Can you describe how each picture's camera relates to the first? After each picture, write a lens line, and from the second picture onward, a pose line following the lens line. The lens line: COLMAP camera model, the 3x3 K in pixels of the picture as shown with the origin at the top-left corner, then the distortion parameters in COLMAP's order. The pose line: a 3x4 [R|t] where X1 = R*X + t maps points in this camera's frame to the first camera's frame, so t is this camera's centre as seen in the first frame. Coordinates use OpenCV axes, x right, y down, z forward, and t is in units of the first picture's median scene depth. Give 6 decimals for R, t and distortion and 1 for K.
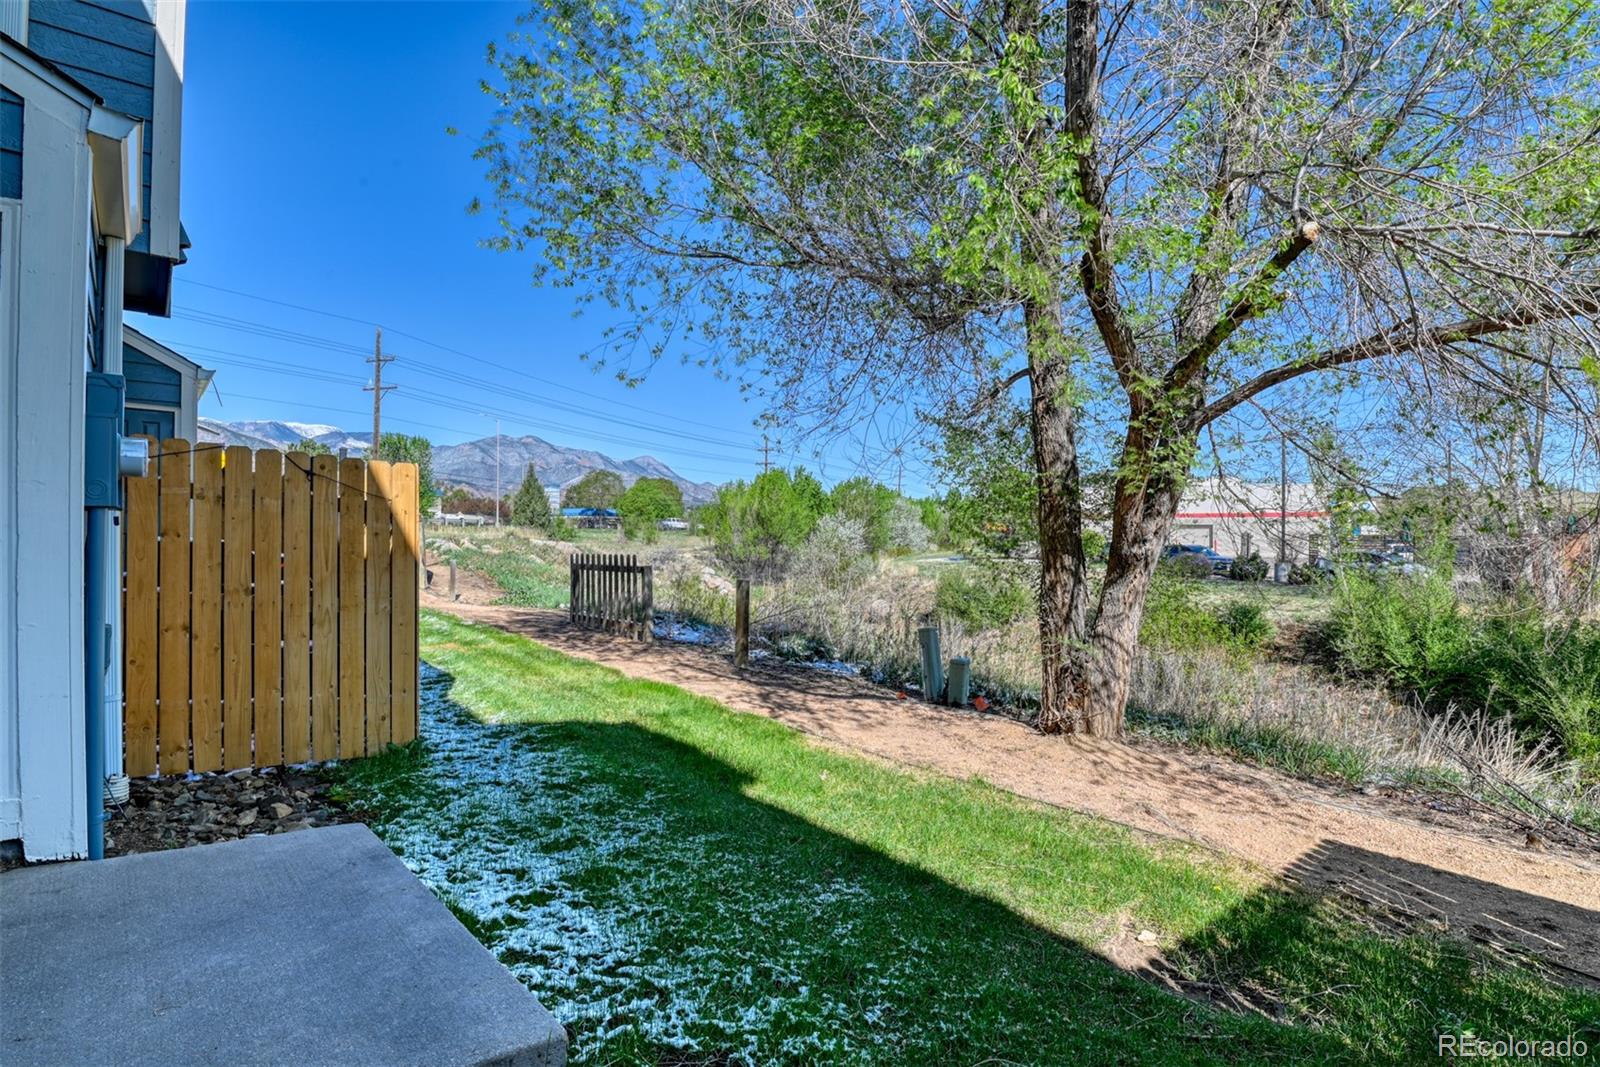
lens RADIAL K [[771.0, 0, 800.0], [0, 771.0, 533.5], [0, 0, 1]] dist [-0.029191, -0.000696]
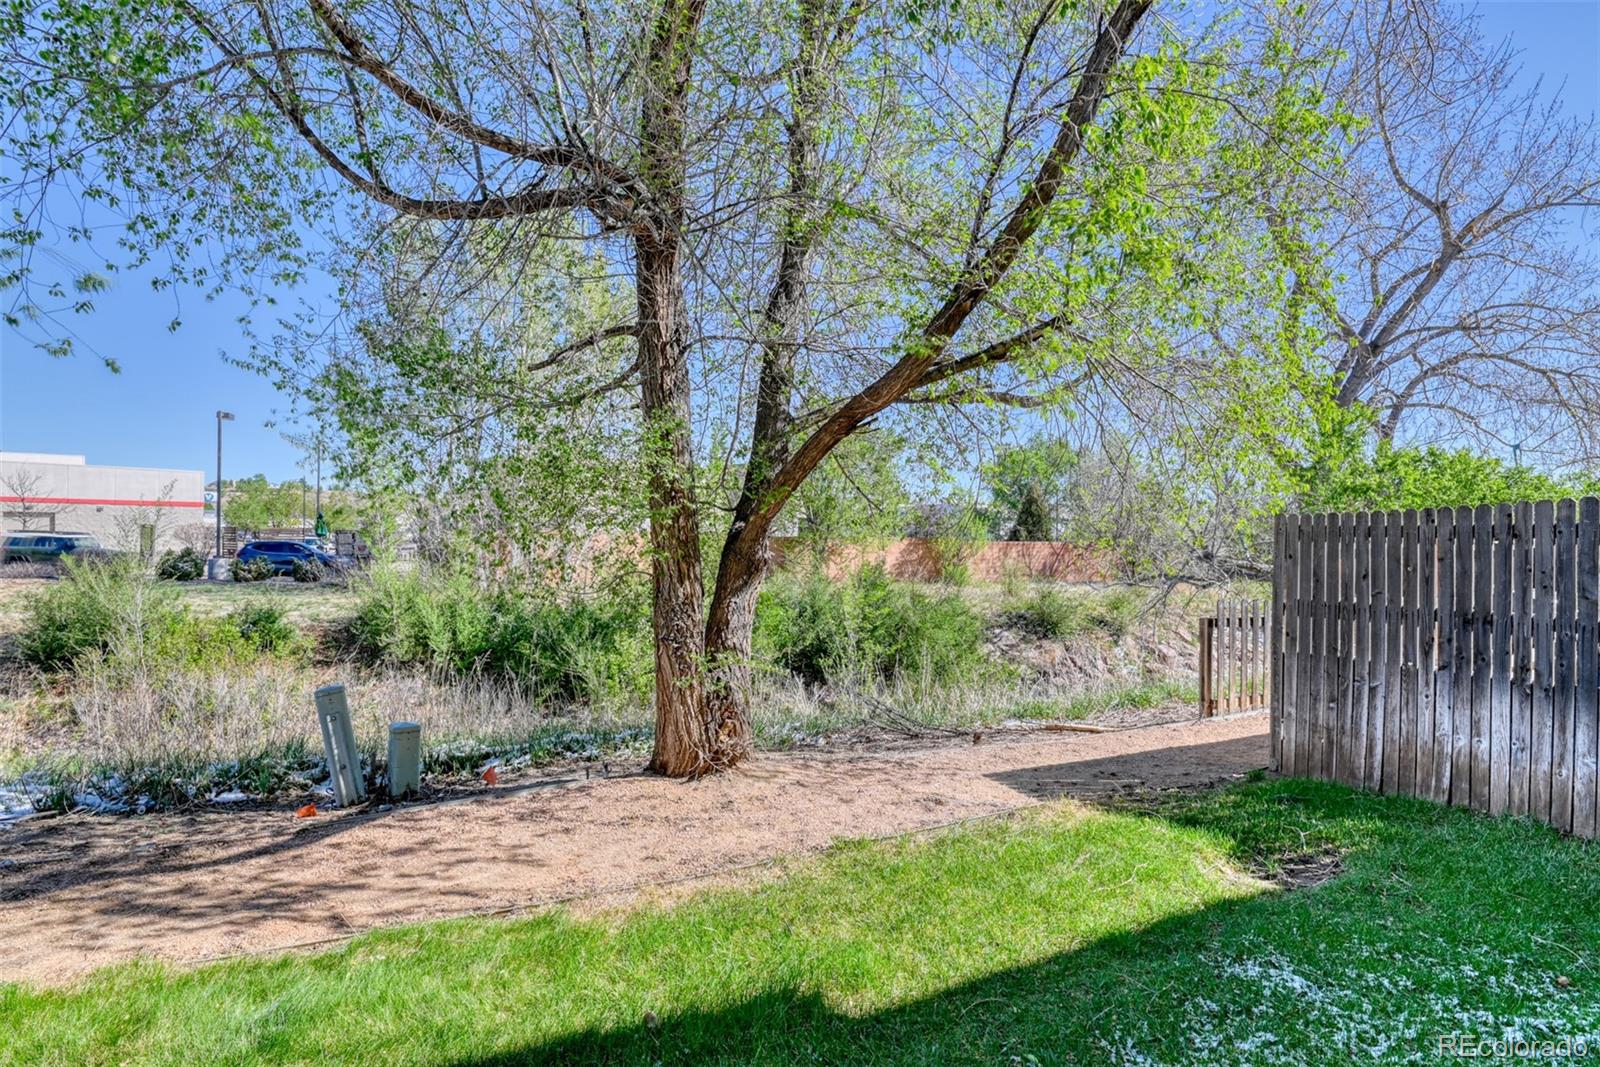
lens RADIAL K [[782.8, 0, 804.5], [0, 782.8, 537.0], [0, 0, 1]] dist [-0.016878, -0.006615]
pose [[0.236876, -0.003189, 0.971535, -0.639476], [-0.014006, 0.999879, 0.006697, -0.009993], [-0.971439, -0.015194, 0.236803, 0.924396]]
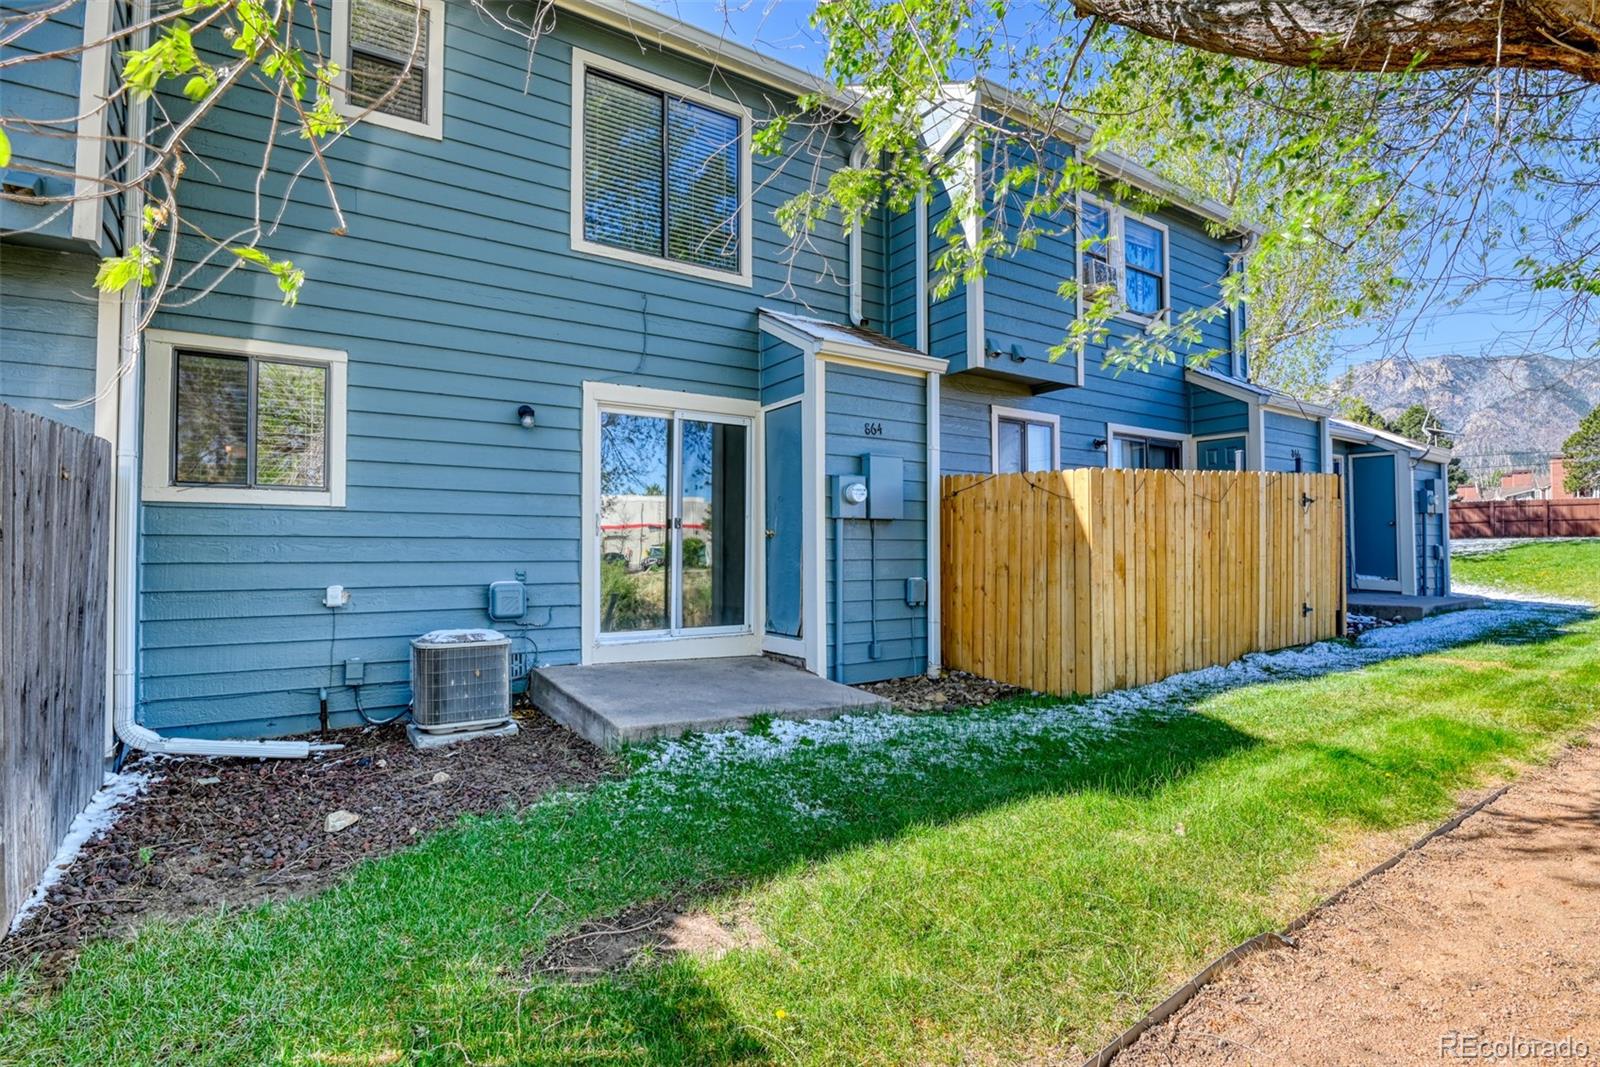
lens RADIAL K [[782.8, 0, 804.5], [0, 782.8, 537.0], [0, 0, 1]] dist [-0.016878, -0.006615]
pose [[-0.123744, -0.028361, -0.991909, 0.898638], [0.014100, 0.999440, -0.030335, 0.058667], [0.992214, -0.017740, -0.123275, 0.814842]]
